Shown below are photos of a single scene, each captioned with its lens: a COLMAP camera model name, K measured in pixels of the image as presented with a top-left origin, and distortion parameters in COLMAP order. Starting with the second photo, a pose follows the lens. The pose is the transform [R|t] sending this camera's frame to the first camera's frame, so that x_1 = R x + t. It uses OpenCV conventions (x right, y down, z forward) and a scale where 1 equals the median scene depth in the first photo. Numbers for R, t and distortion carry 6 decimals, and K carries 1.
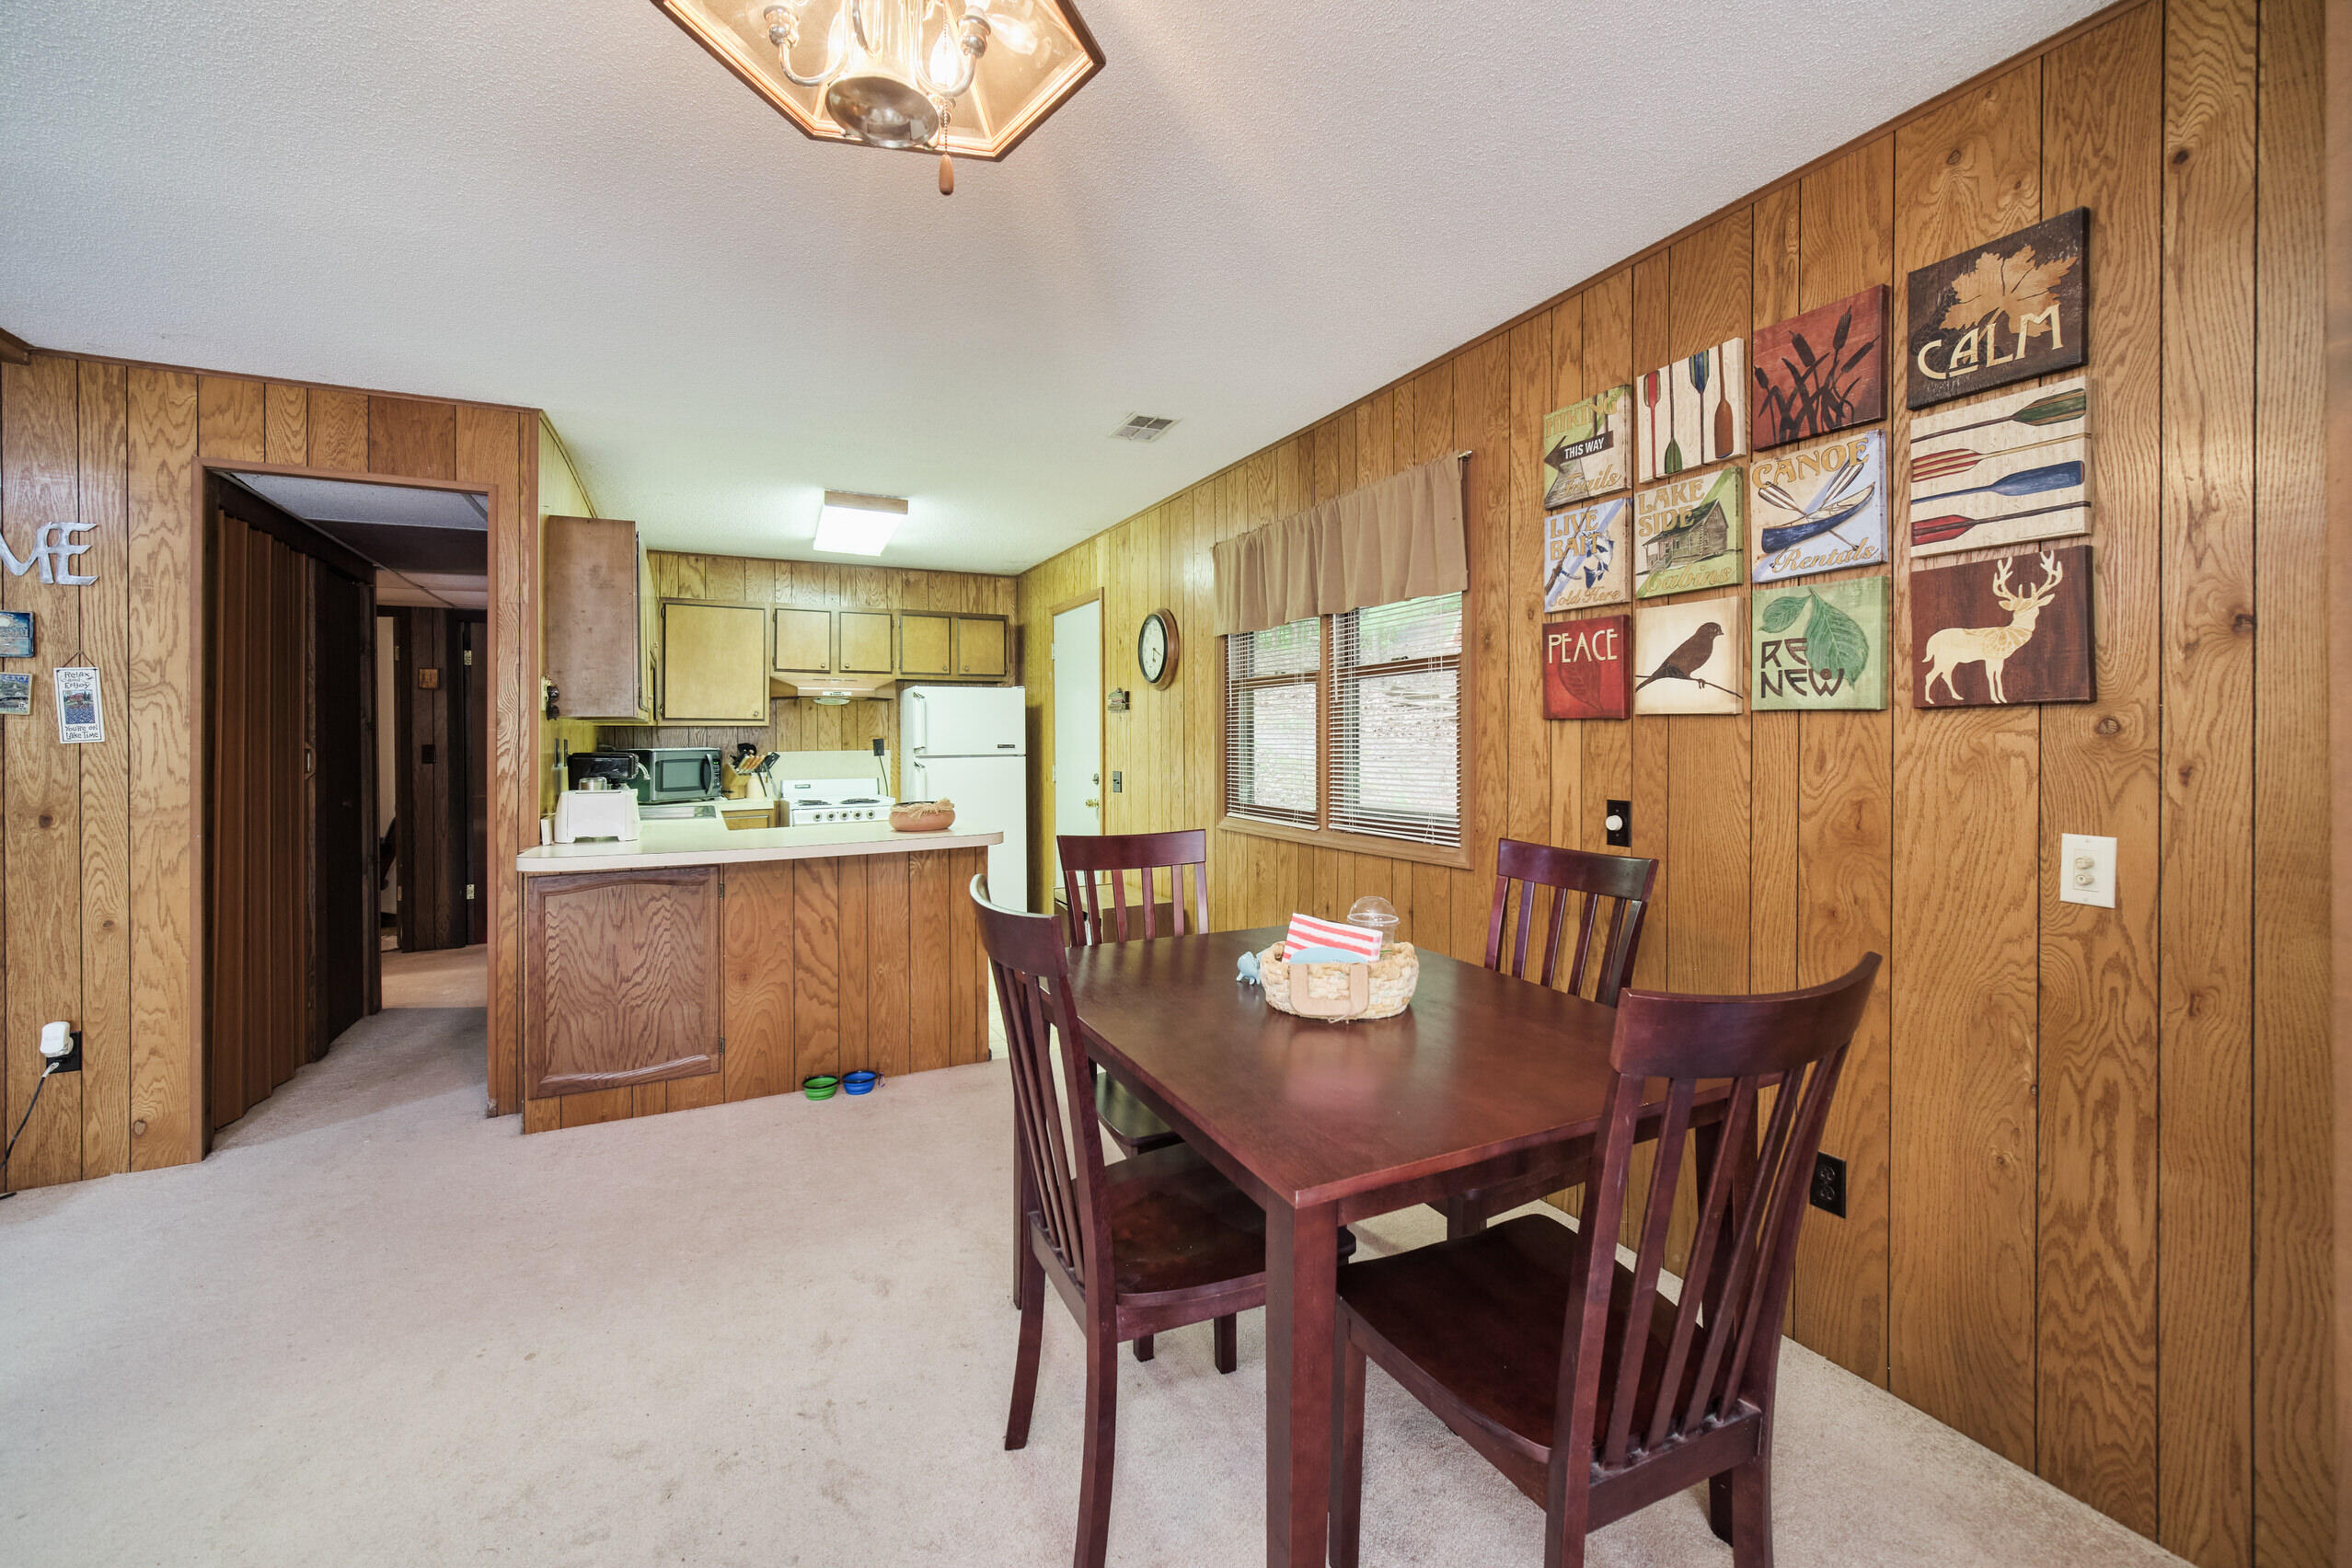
lens RADIAL K [[975.0, 0, 1178.3], [0, 975.0, 739.9], [0, 0, 1]] dist [0.000282, 0.000292]
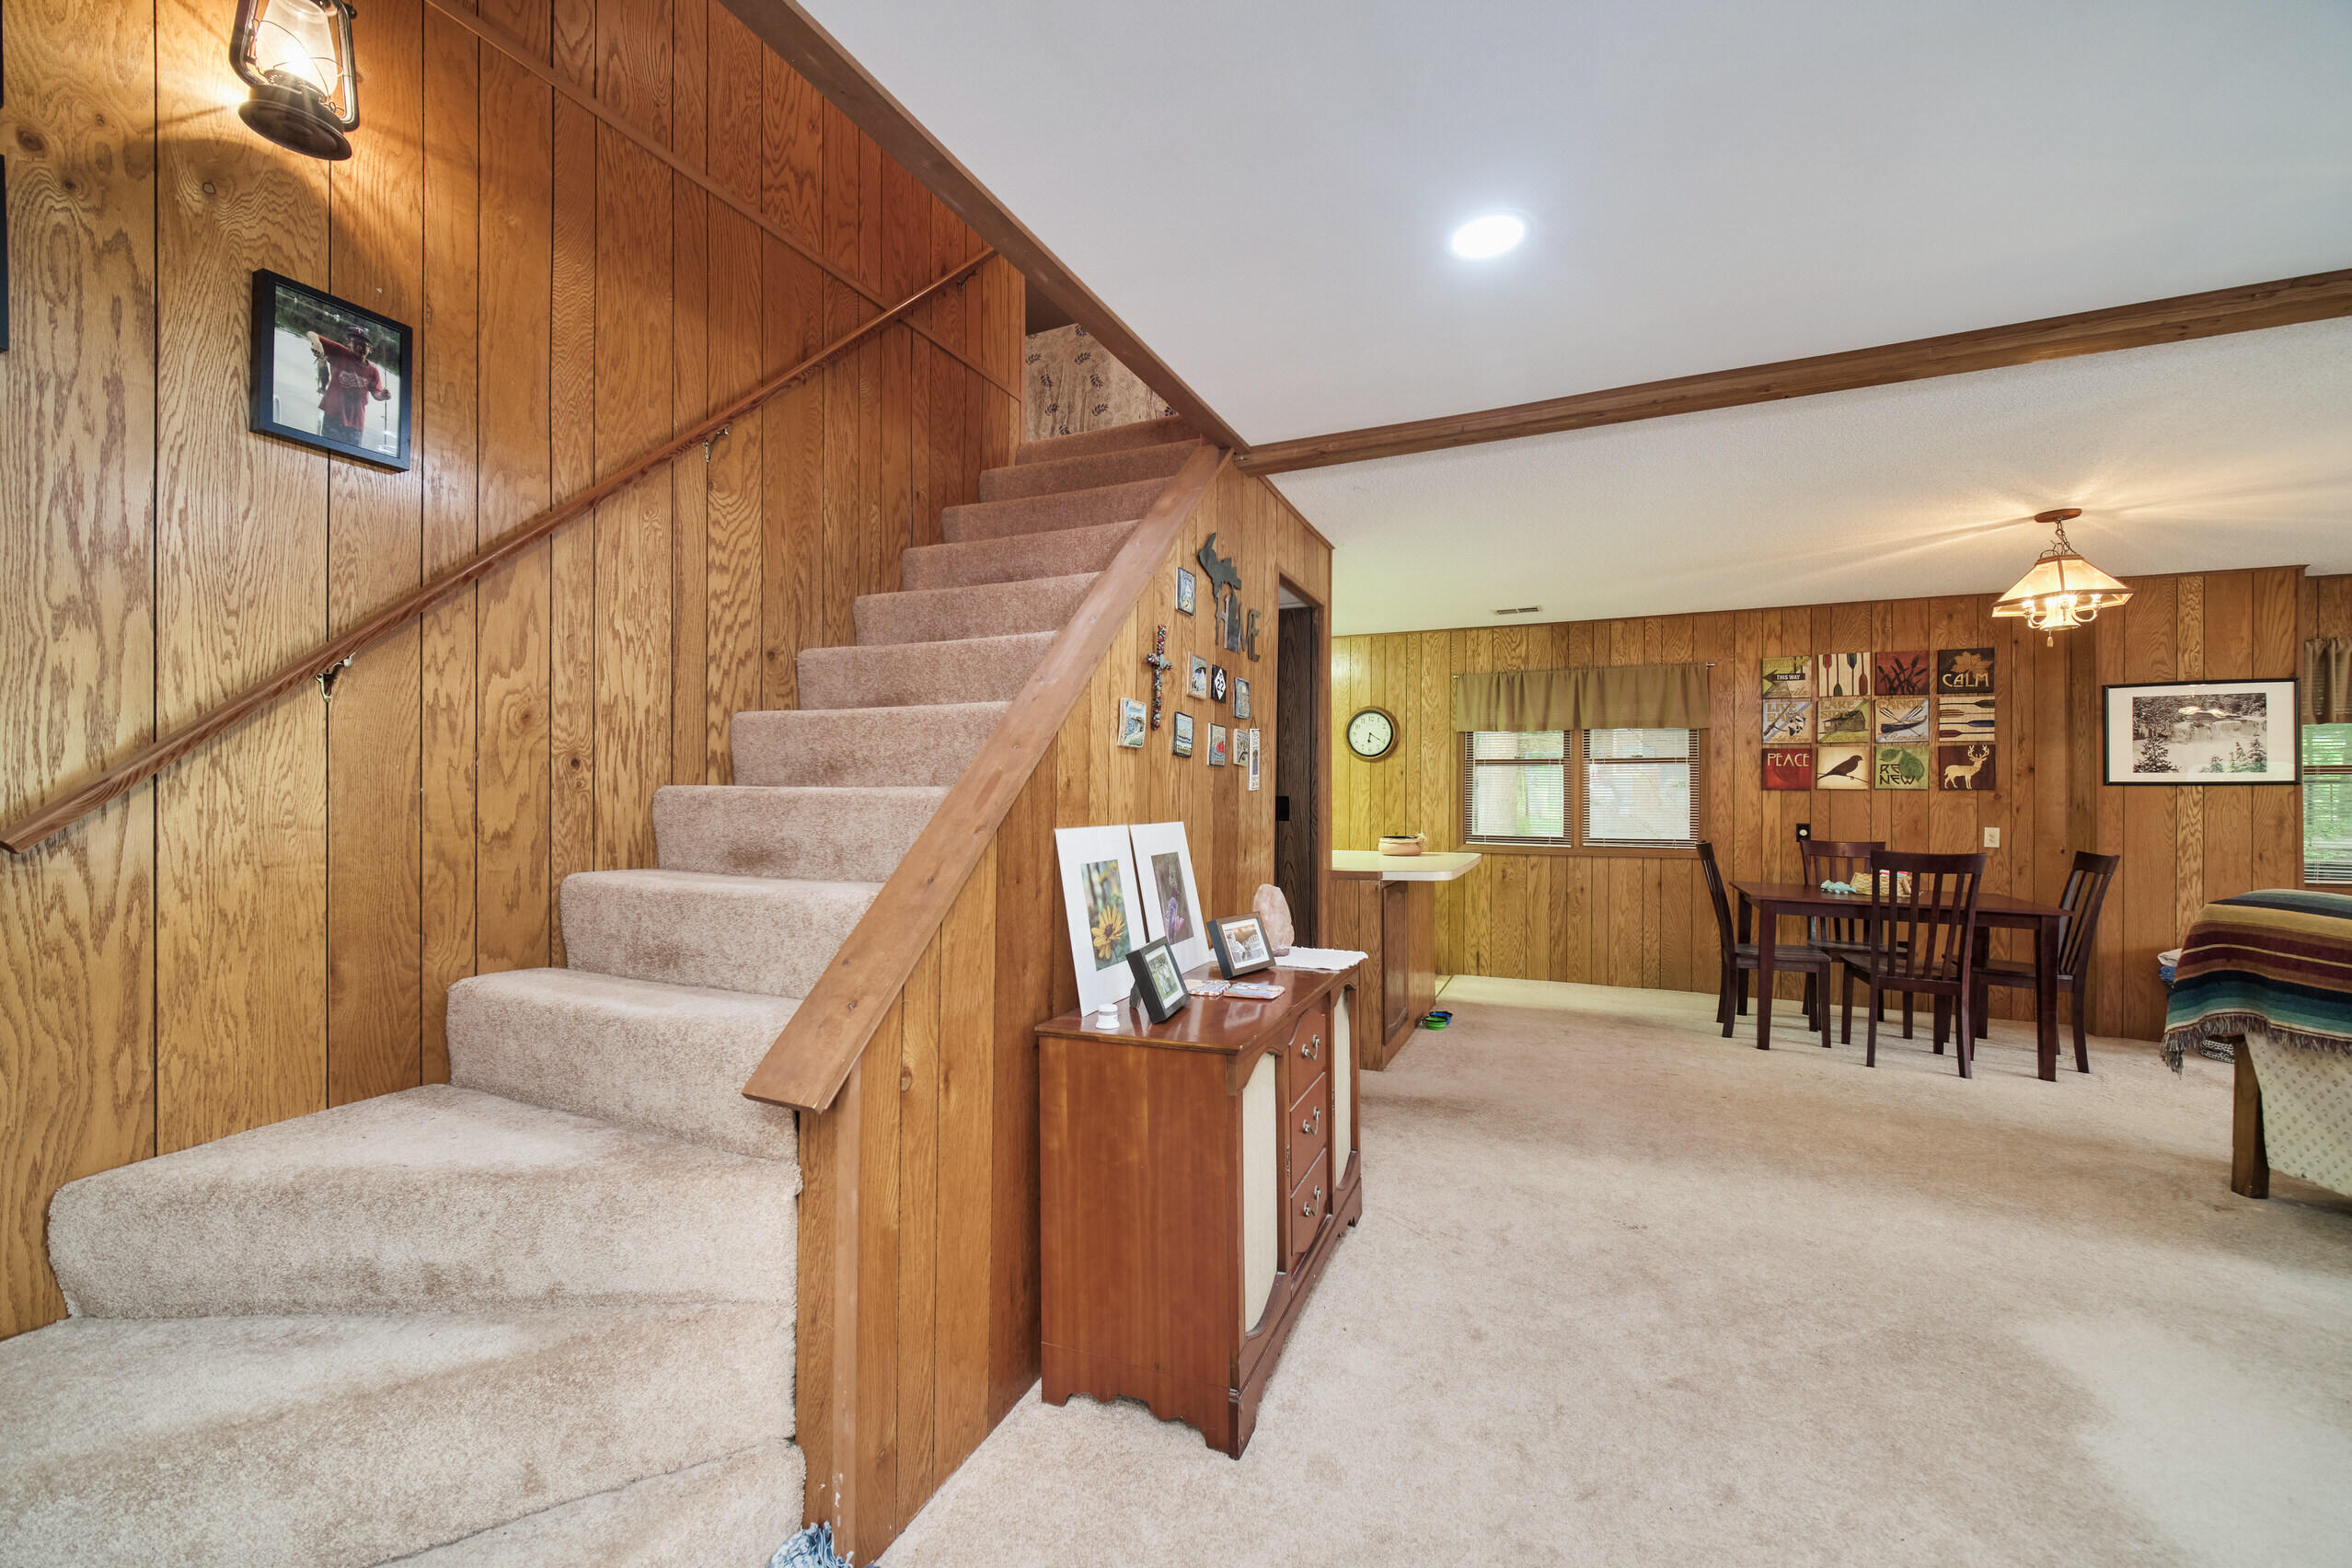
lens RADIAL K [[924.9, 0, 1172.8], [0, 924.9, 792.1], [0, 0, 1]] dist [0.000162, 0.000083]
pose [[0.751078, 0.002494, 0.660209, -3.180836], [-0.004903, 0.999986, 0.001801, -0.018831], [-0.660196, -0.004590, 0.751080, 0.415227]]
